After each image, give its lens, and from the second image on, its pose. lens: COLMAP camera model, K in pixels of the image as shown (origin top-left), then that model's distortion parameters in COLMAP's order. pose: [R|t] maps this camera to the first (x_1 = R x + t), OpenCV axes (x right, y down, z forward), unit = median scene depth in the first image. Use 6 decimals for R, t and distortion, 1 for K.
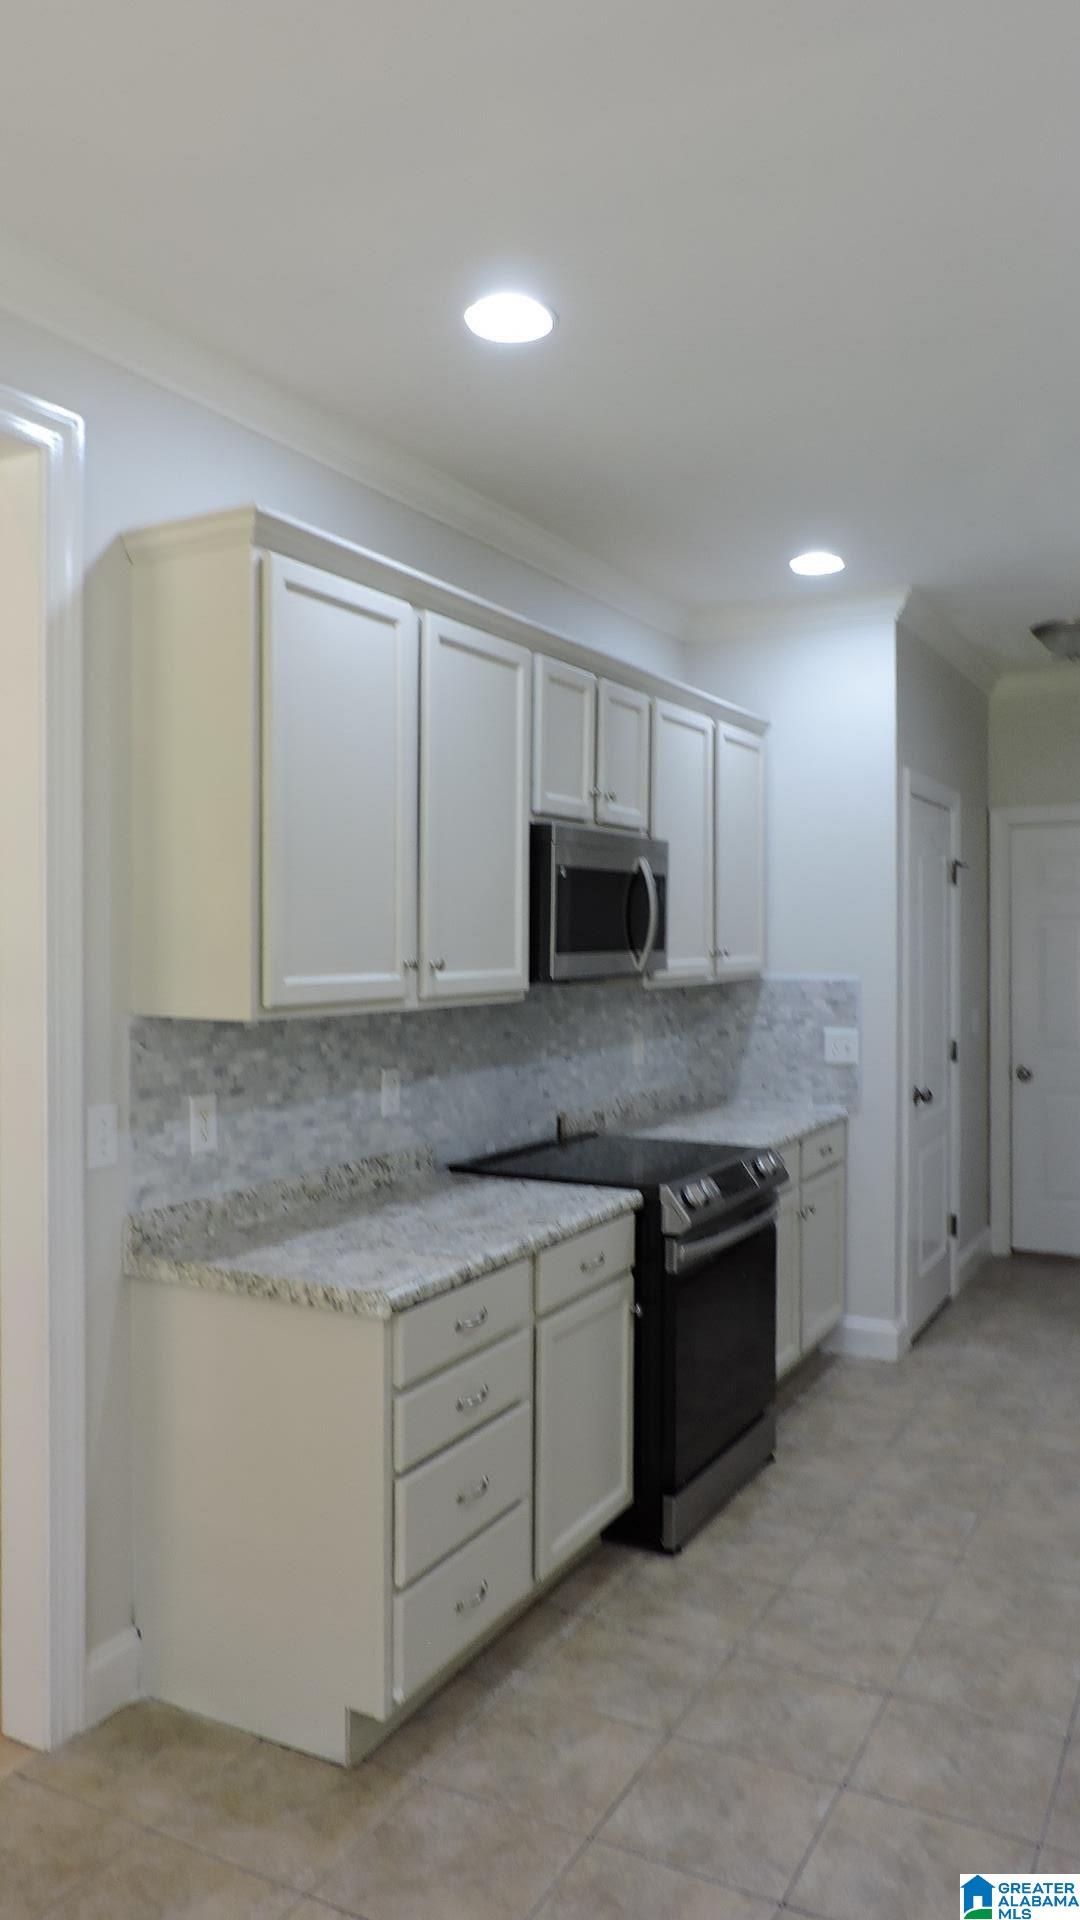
lens RADIAL K [[1361.5, 0, 544.5], [0, 1361.5, 954.4], [0, 0, 1]] dist [-0.024524, 0.013717]
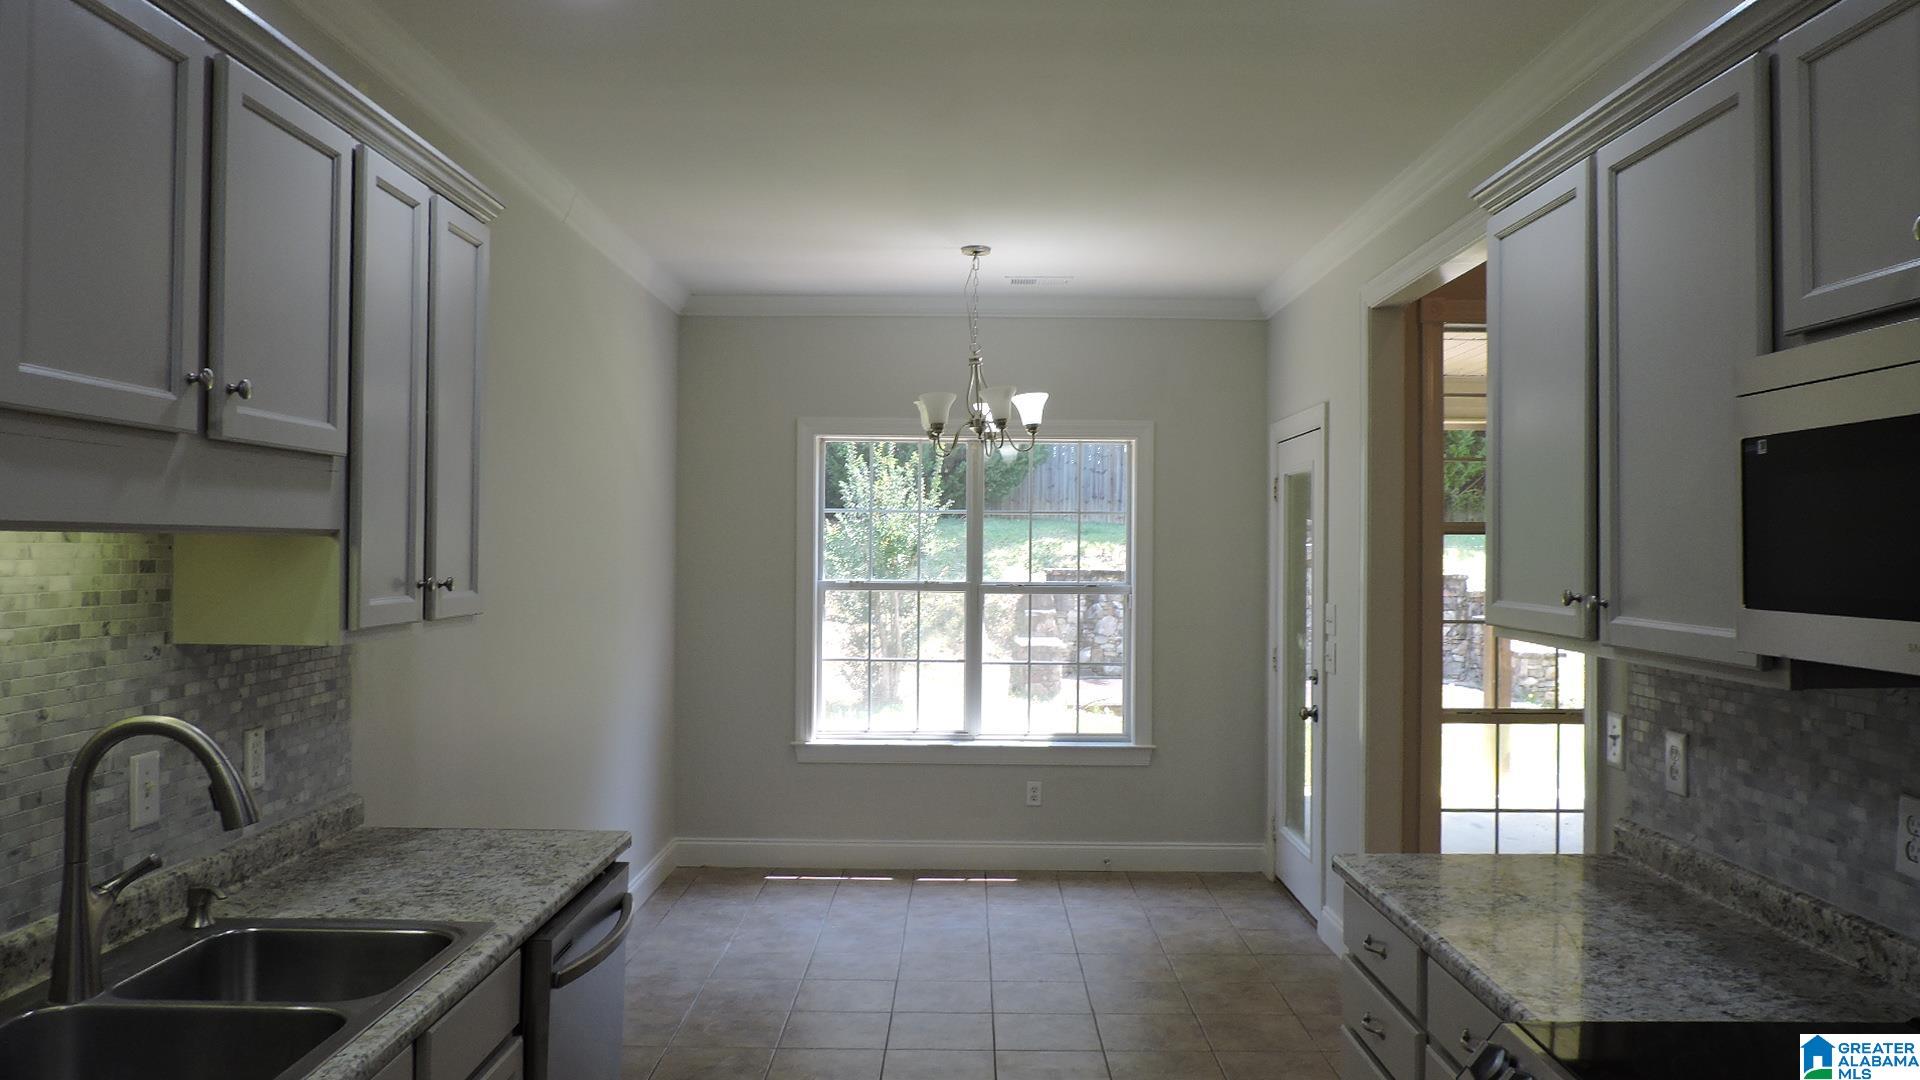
lens RADIAL K [[1361.5, 0, 956.9], [0, 1361.5, 535.4], [0, 0, 1]] dist [-0.024524, 0.013717]
pose [[-0.884039, -0.007951, -0.467346, 0.546458], [-0.012227, 0.999907, 0.006117, -0.028385], [0.467254, 0.011122, -0.884053, 1.382467]]
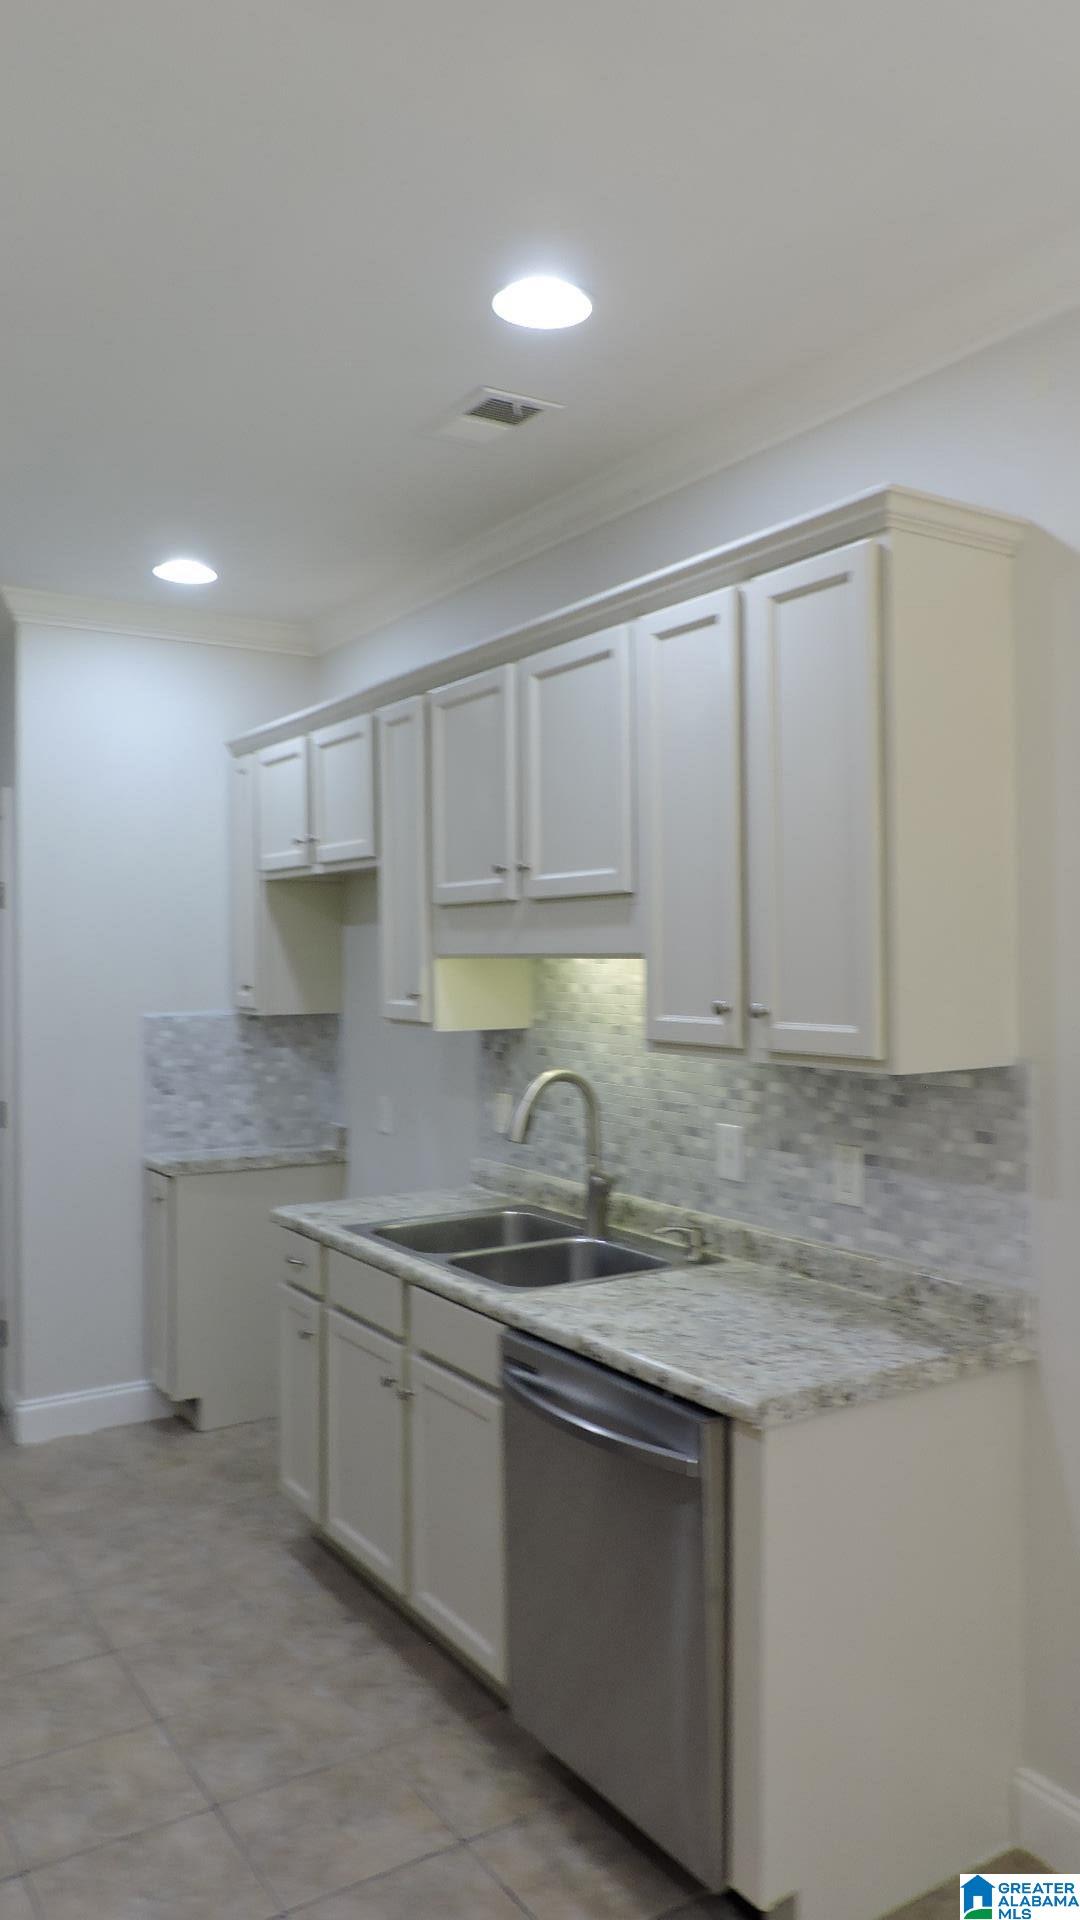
lens RADIAL K [[1361.5, 0, 541.9], [0, 1361.5, 956.3], [0, 0, 1]] dist [-0.024524, 0.013717]
pose [[0.483751, 0.004359, 0.875195, -0.272287], [0.013619, 0.999829, -0.012507, -0.010991], [-0.875100, 0.017970, 0.483609, 0.243064]]
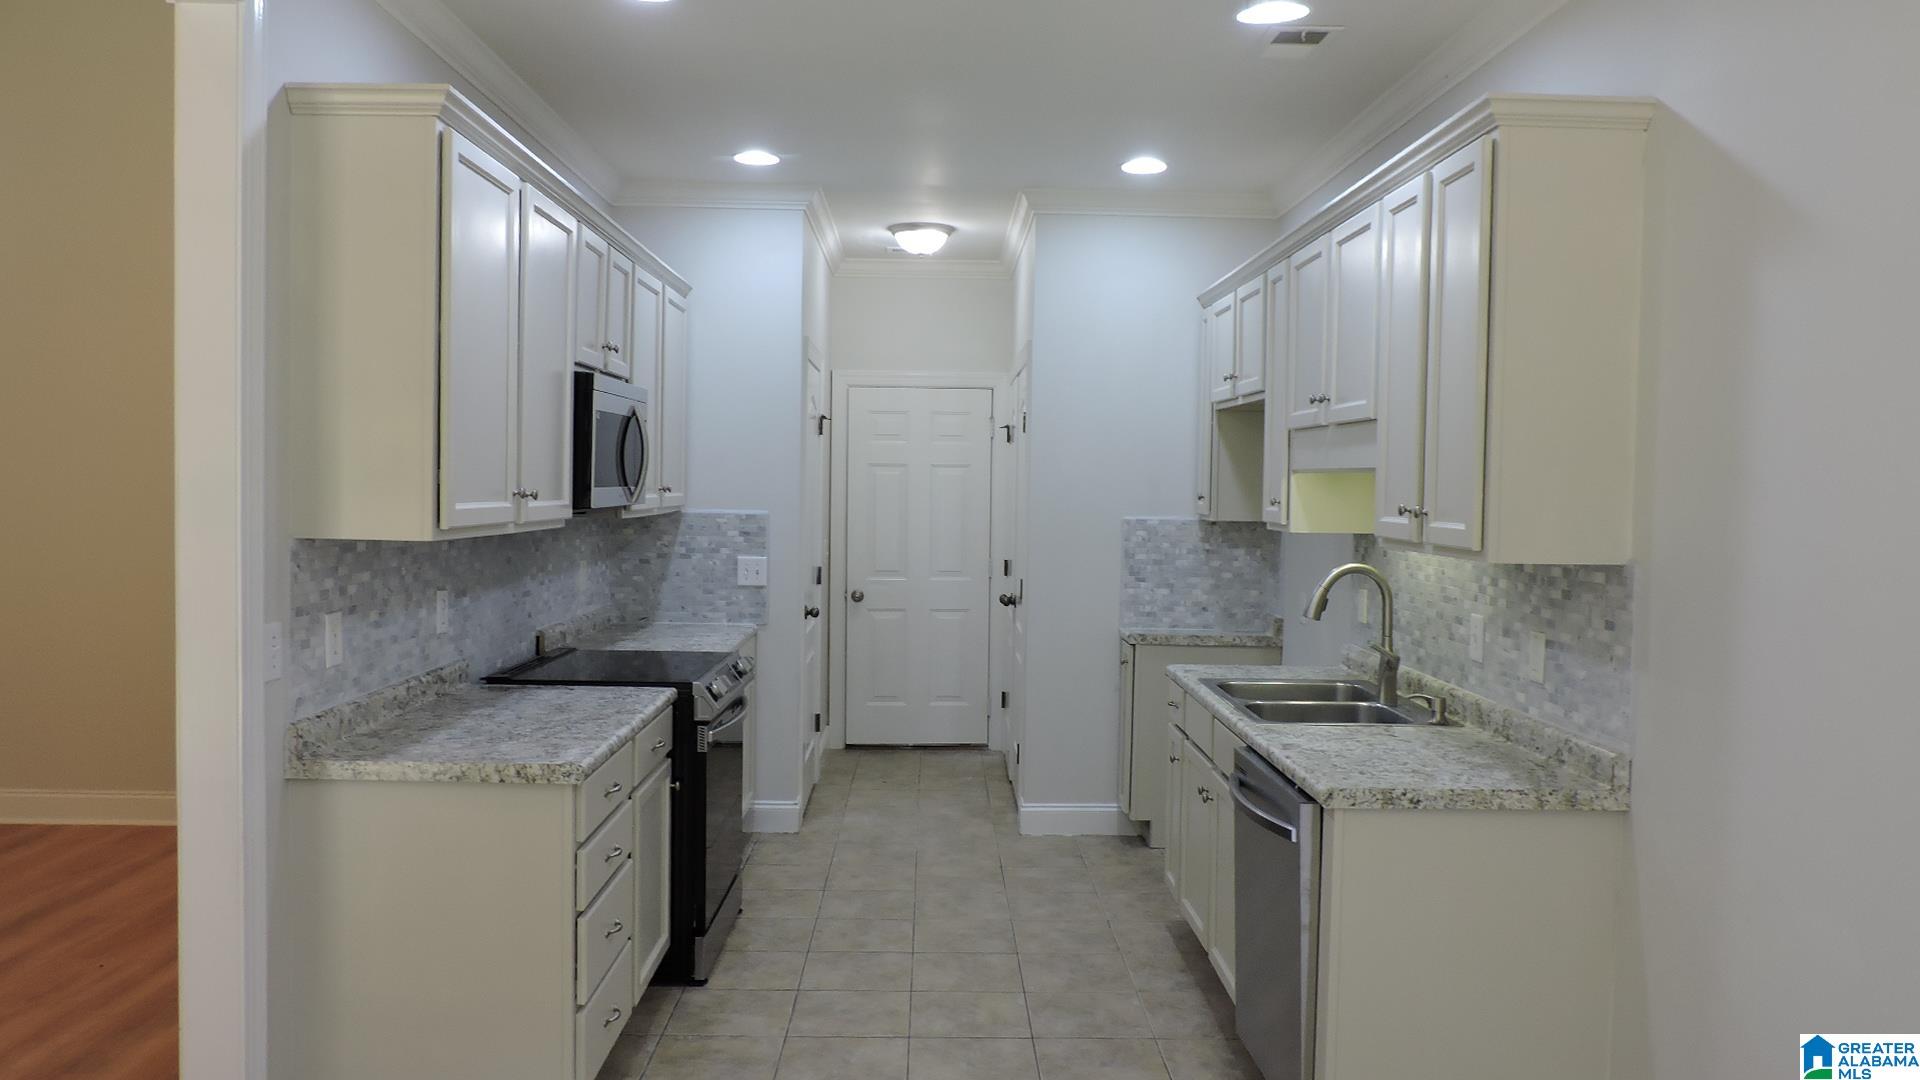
lens RADIAL K [[1361.5, 0, 973.9], [0, 1361.5, 546.1], [0, 0, 1]] dist [-0.024524, 0.013717]
pose [[0.865535, -0.005162, 0.500821, -0.302692], [-0.013506, 0.999343, 0.033642, 0.006459], [-0.500666, -0.035883, 0.864897, -0.158864]]
